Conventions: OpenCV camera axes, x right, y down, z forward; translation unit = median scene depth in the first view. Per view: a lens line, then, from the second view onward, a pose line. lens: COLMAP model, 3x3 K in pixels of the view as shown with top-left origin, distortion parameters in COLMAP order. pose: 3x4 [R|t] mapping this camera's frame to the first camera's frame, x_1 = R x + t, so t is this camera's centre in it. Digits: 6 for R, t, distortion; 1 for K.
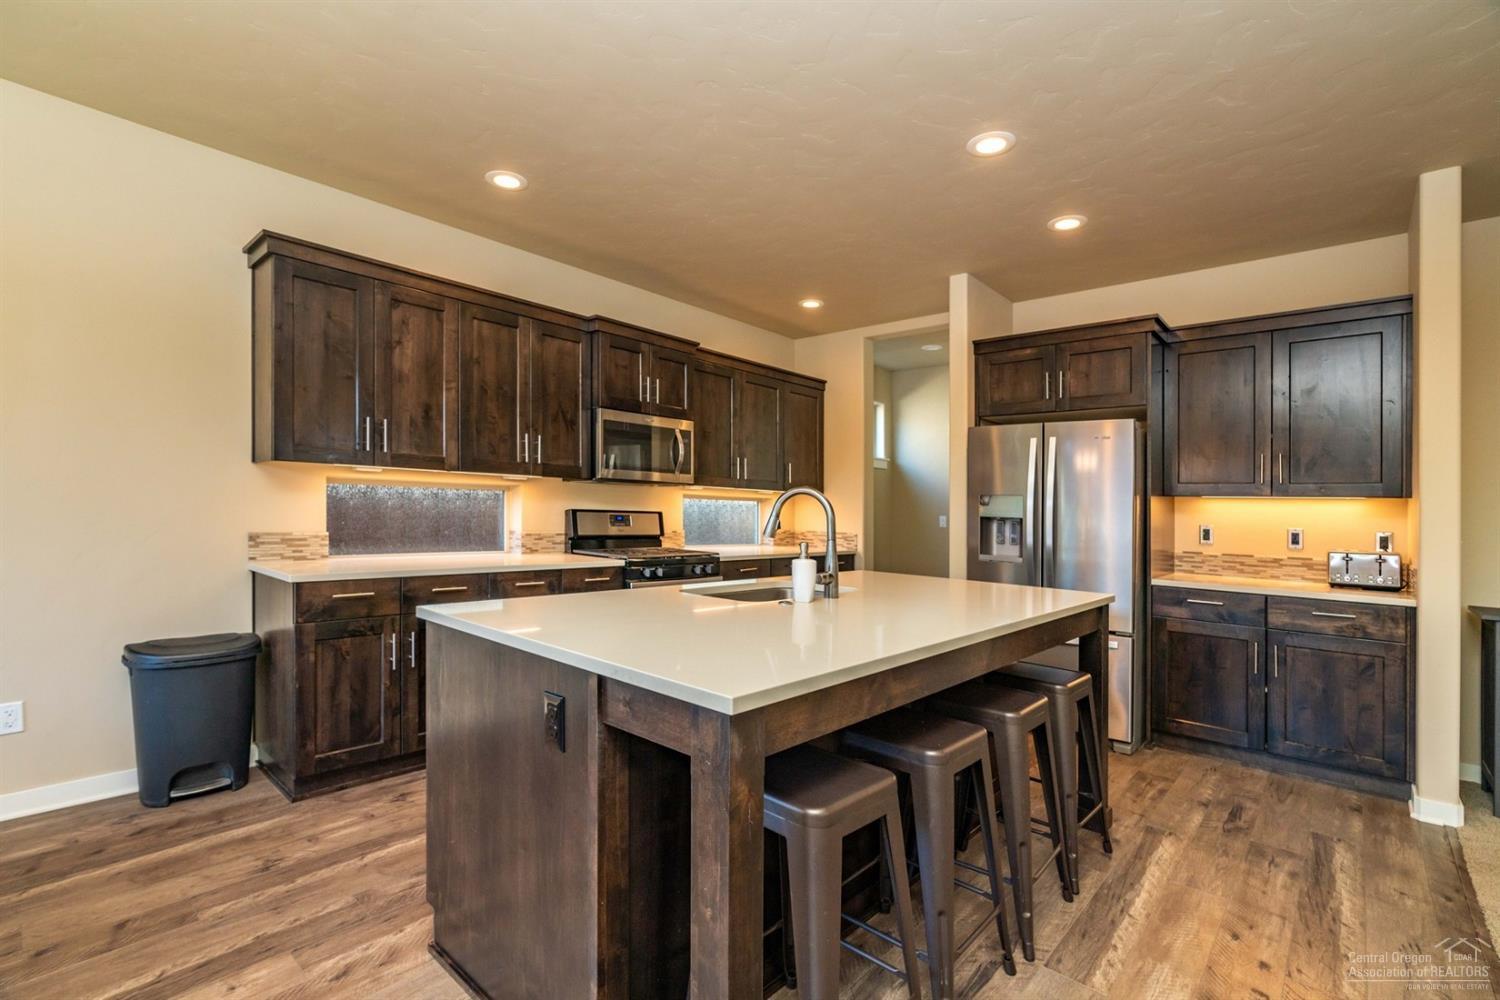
lens RADIAL K [[682.2, 0, 741.0], [0, 682.2, 509.5], [0, 0, 1]] dist [-0.011400, 0.002637]
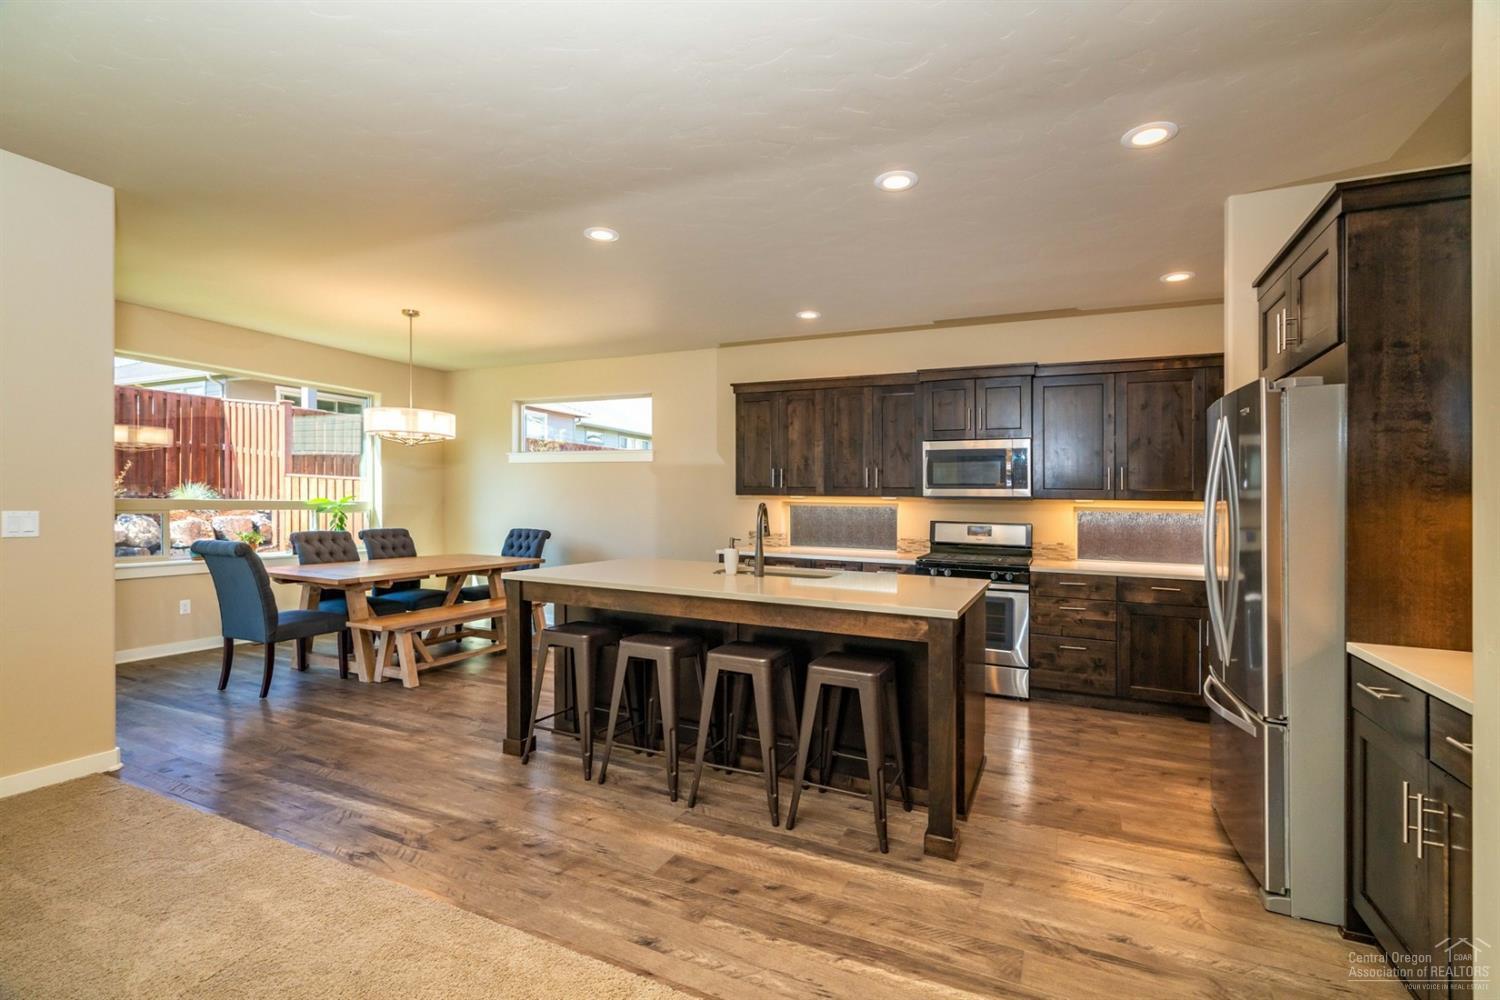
lens RADIAL K [[682.2, 0, 755.1], [0, 682.2, 509.8], [0, 0, 1]] dist [-0.011400, 0.002637]
pose [[0.301395, -0.010076, -0.953446, 1.201563], [-0.009357, 0.999865, -0.013525, 0.000440], [0.953453, 0.012998, 0.301260, 0.403128]]
